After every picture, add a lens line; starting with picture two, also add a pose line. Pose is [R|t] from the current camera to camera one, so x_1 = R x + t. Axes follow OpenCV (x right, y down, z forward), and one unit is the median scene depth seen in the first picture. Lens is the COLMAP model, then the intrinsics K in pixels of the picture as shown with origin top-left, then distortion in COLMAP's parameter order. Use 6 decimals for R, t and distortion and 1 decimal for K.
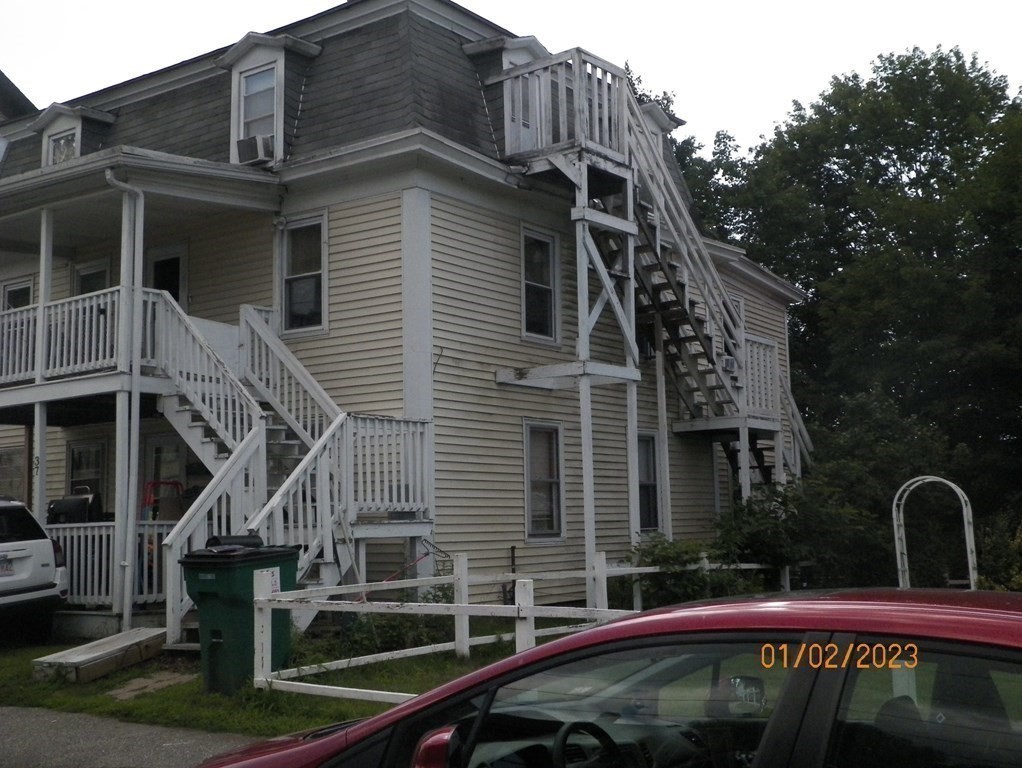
lens RADIAL K [[1231.3, 0, 511.0], [0, 1231.3, 384.0], [0, 0, 1]] dist [0.016773, 0.004433]
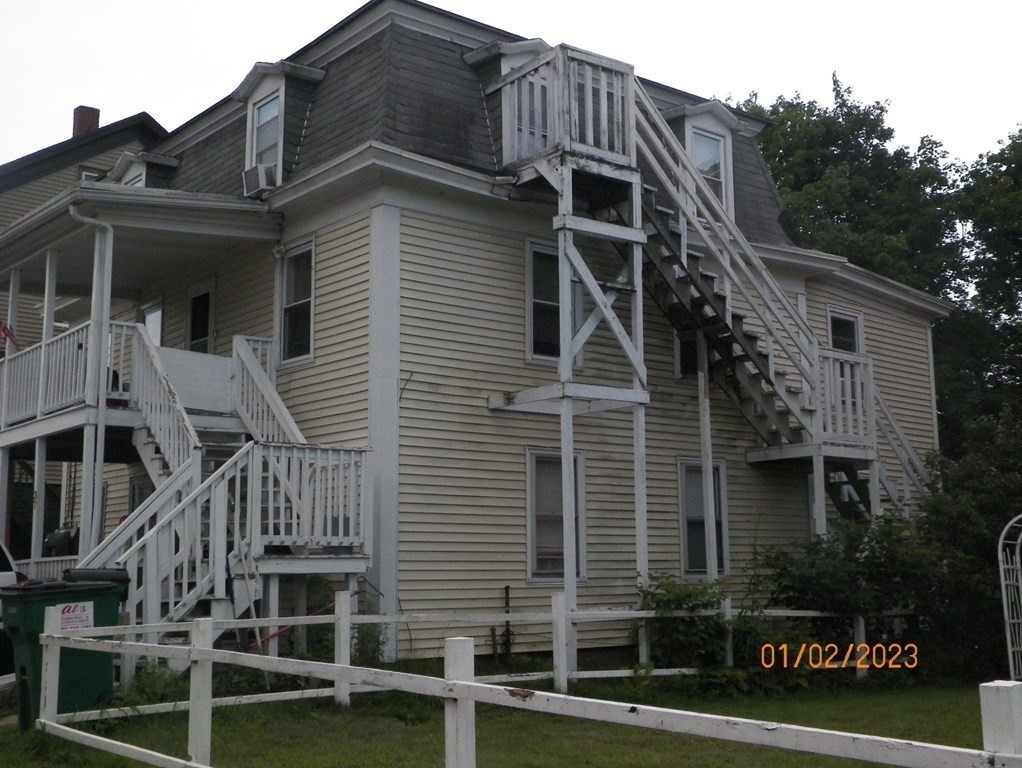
lens RADIAL K [[1231.3, 0, 511.0], [0, 1231.3, 384.0], [0, 0, 1]] dist [0.016773, 0.004433]
pose [[0.967047, -0.028091, -0.253043, 0.238688], [0.019184, 0.999109, -0.037600, 0.015186], [0.253874, 0.031506, 0.966724, 0.103549]]
